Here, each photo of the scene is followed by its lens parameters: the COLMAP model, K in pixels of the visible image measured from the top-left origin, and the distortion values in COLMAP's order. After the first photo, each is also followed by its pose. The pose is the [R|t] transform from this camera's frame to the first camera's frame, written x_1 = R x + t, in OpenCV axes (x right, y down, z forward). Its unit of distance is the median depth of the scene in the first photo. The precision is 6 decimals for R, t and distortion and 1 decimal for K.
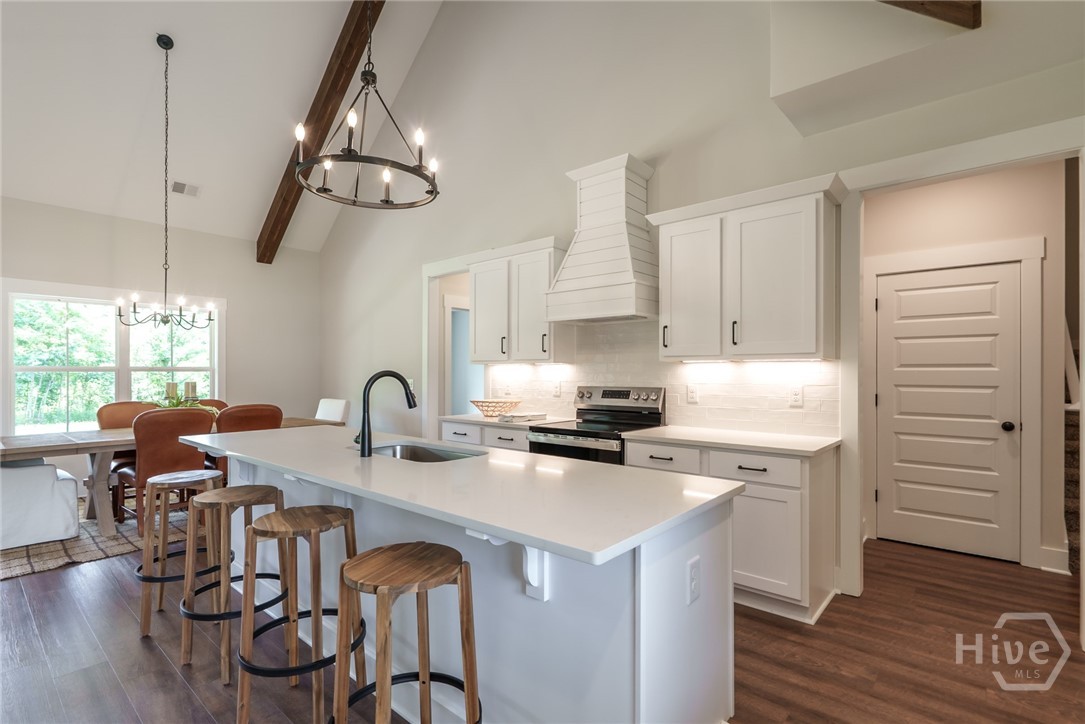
lens RADIAL K [[506.8, 0, 549.4], [0, 506.8, 369.8], [0, 0, 1]] dist [0.005576, 0.002462]
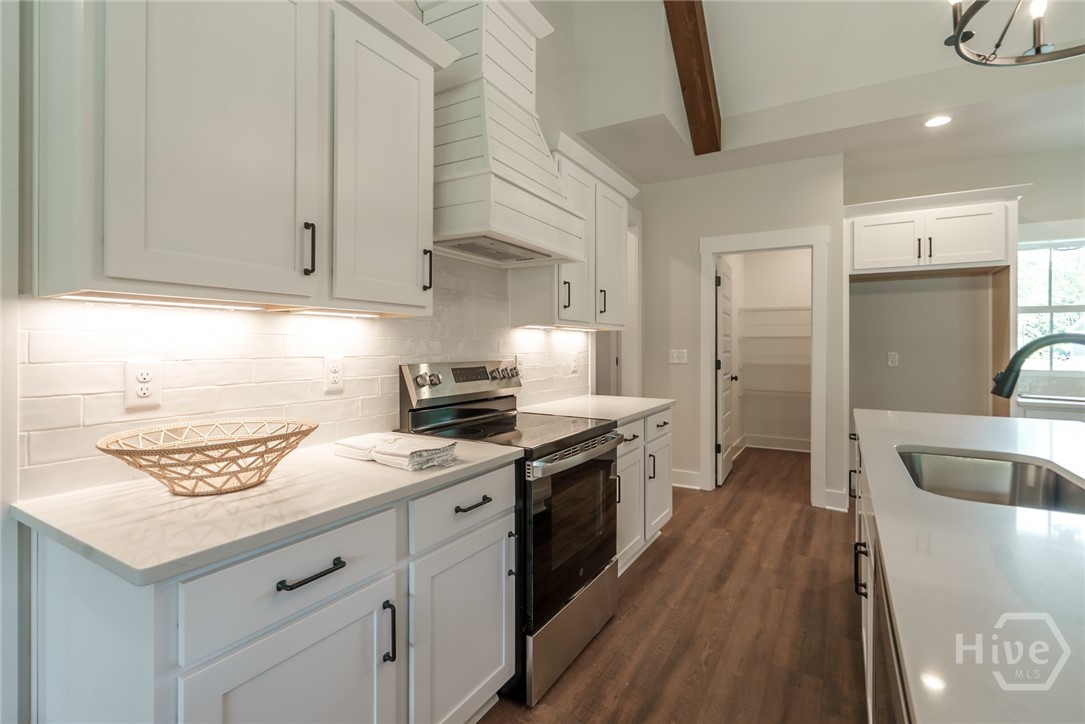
lens RADIAL K [[506.8, 0, 540.1], [0, 506.8, 347.9], [0, 0, 1]] dist [0.005576, 0.002462]
pose [[-0.155732, -0.007483, 0.987771, -0.476424], [-0.010077, 0.999931, 0.005986, 0.011852], [-0.987748, -0.009021, -0.155796, 0.999412]]
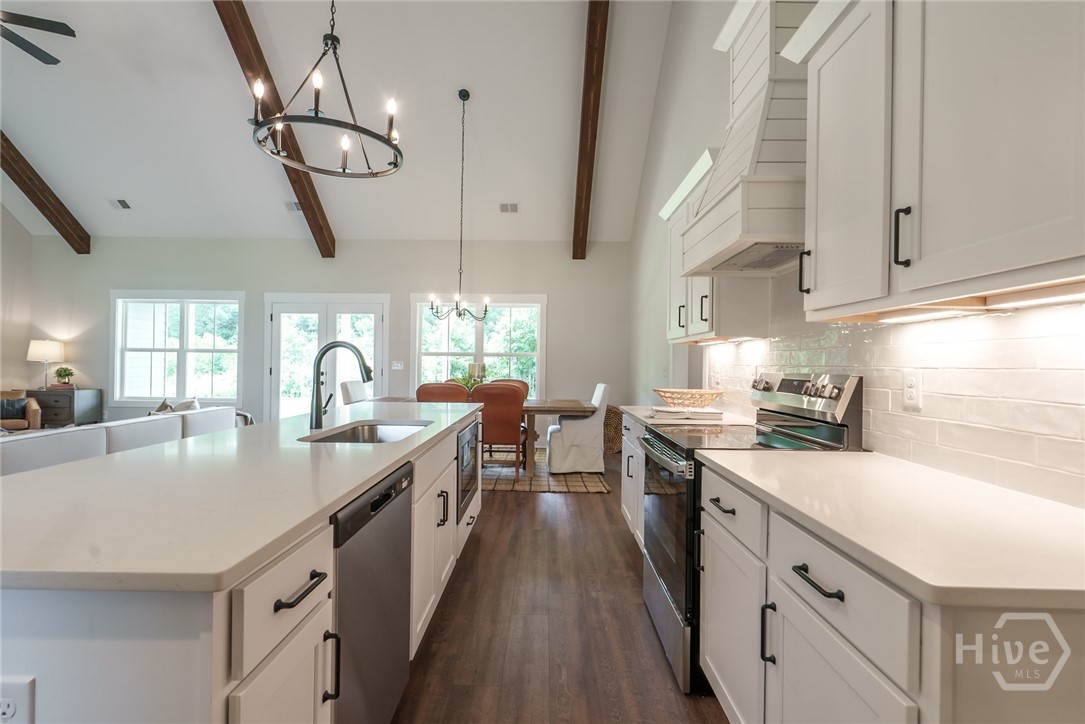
lens RADIAL K [[506.8, 0, 543.4], [0, 506.8, 360.7], [0, 0, 1]] dist [0.005576, 0.002462]
pose [[0.636091, 0.001612, -0.771612, 0.388505], [-0.007749, 0.999961, -0.004299, 0.023257], [0.771575, 0.008714, 0.636079, 0.408563]]
